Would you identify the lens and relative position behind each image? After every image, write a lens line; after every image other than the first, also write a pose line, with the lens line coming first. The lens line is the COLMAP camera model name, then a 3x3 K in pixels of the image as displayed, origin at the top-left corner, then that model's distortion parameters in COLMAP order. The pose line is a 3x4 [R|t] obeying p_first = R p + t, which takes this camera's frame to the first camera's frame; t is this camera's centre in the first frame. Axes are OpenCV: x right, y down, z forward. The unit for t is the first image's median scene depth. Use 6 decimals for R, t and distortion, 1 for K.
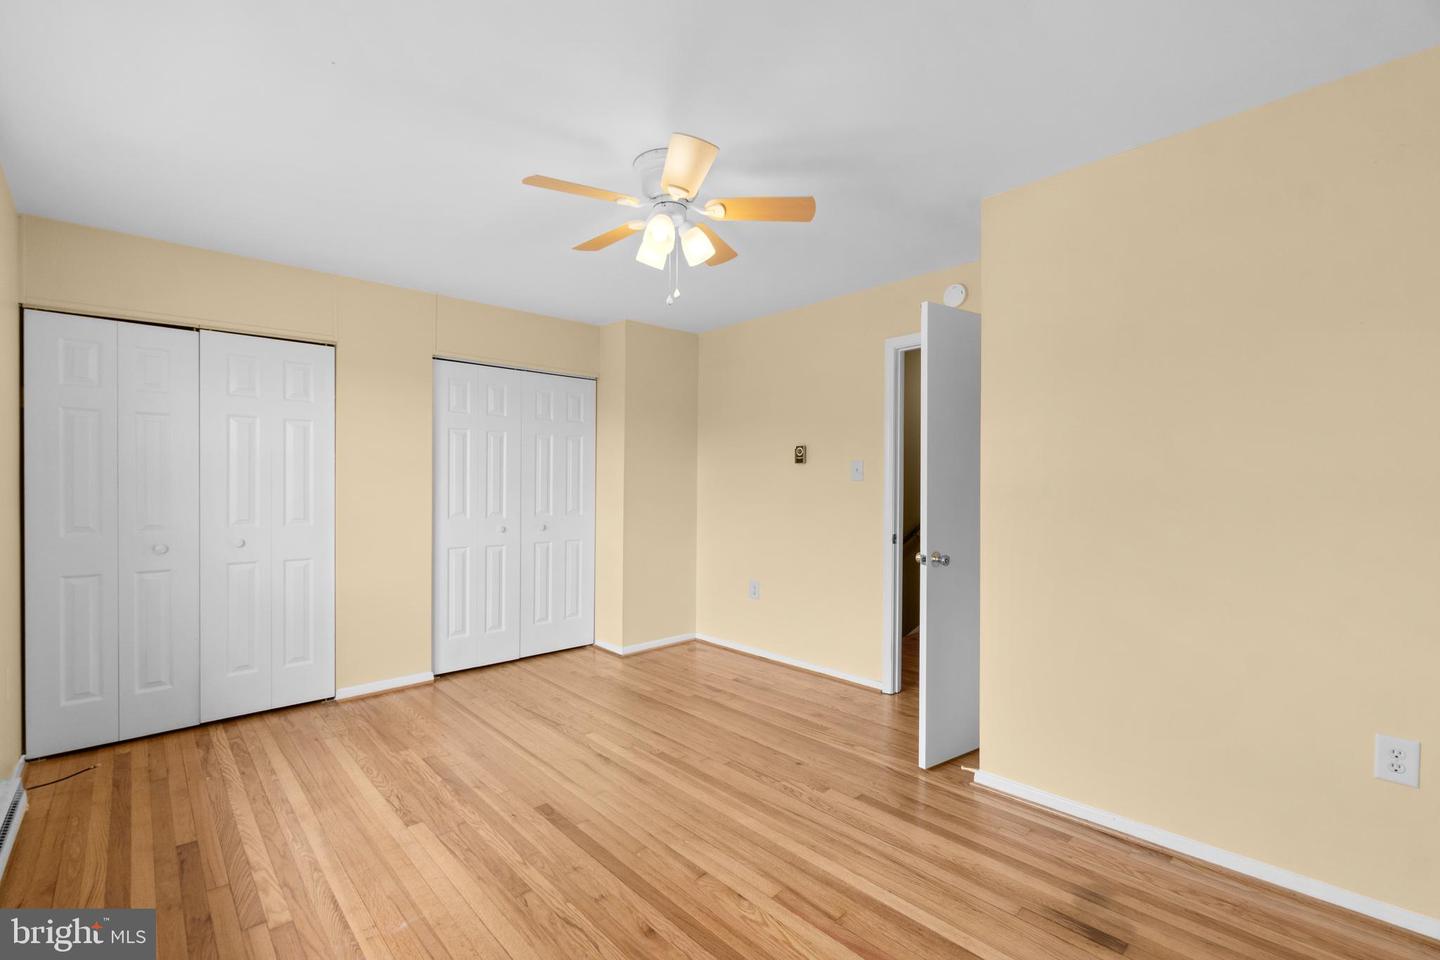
lens RADIAL K [[625.4, 0, 714.8], [0, 625.4, 468.9], [0, 0, 1]] dist [-0.004037, 0.001310]
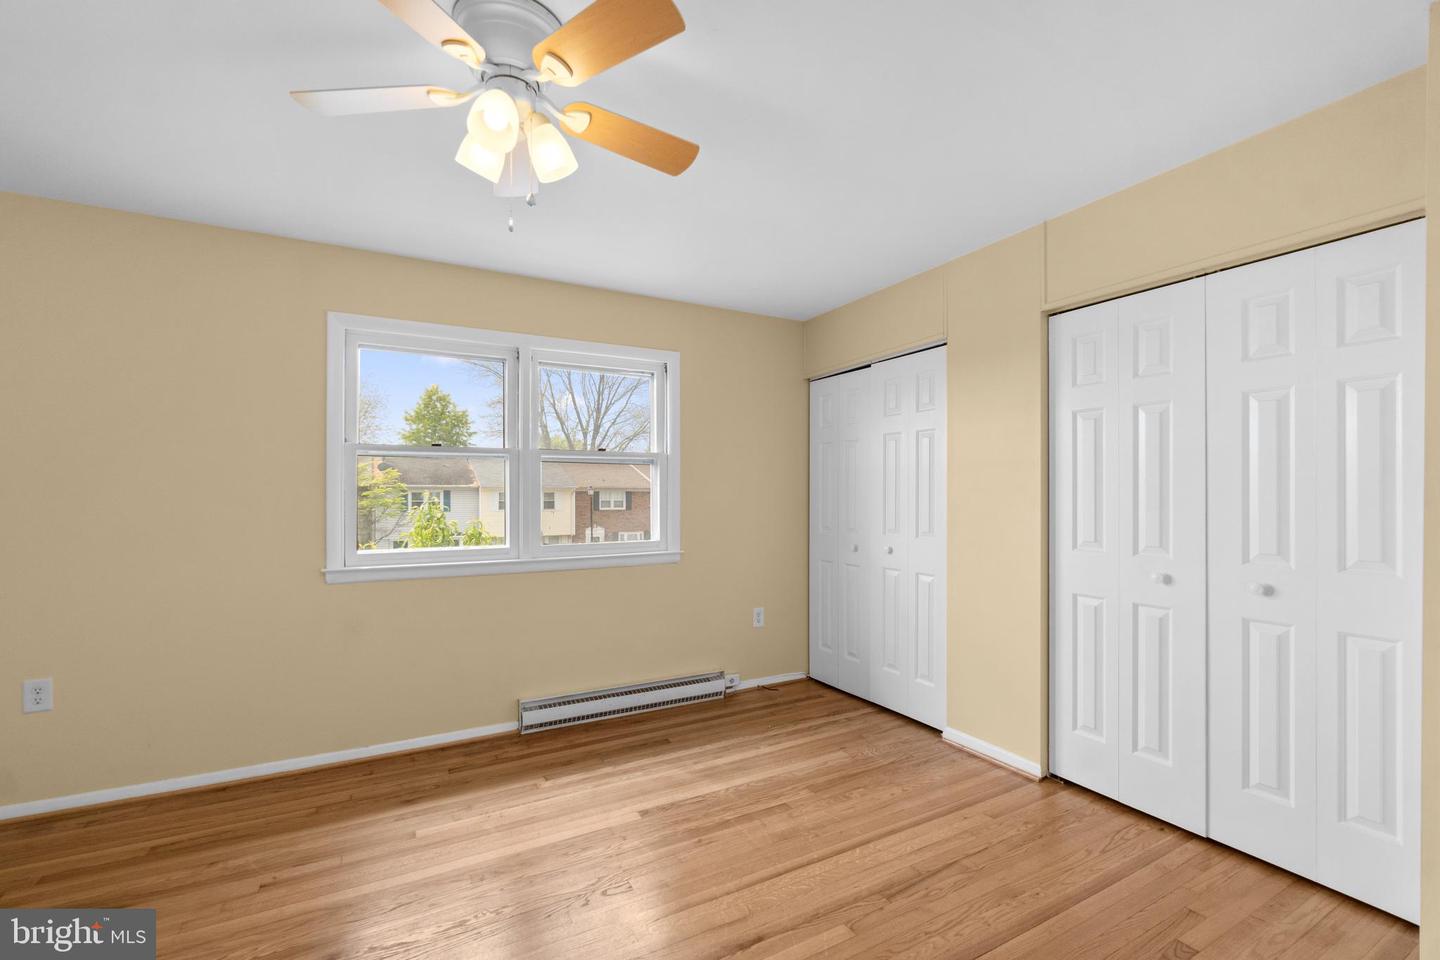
lens RADIAL K [[625.4, 0, 714.8], [0, 625.4, 468.9], [0, 0, 1]] dist [-0.004037, 0.001310]
pose [[-0.239731, -0.038973, -0.970057, 0.459836], [0.024267, 0.998641, -0.046119, 0.024081], [0.970536, -0.034597, -0.238460, 1.167546]]
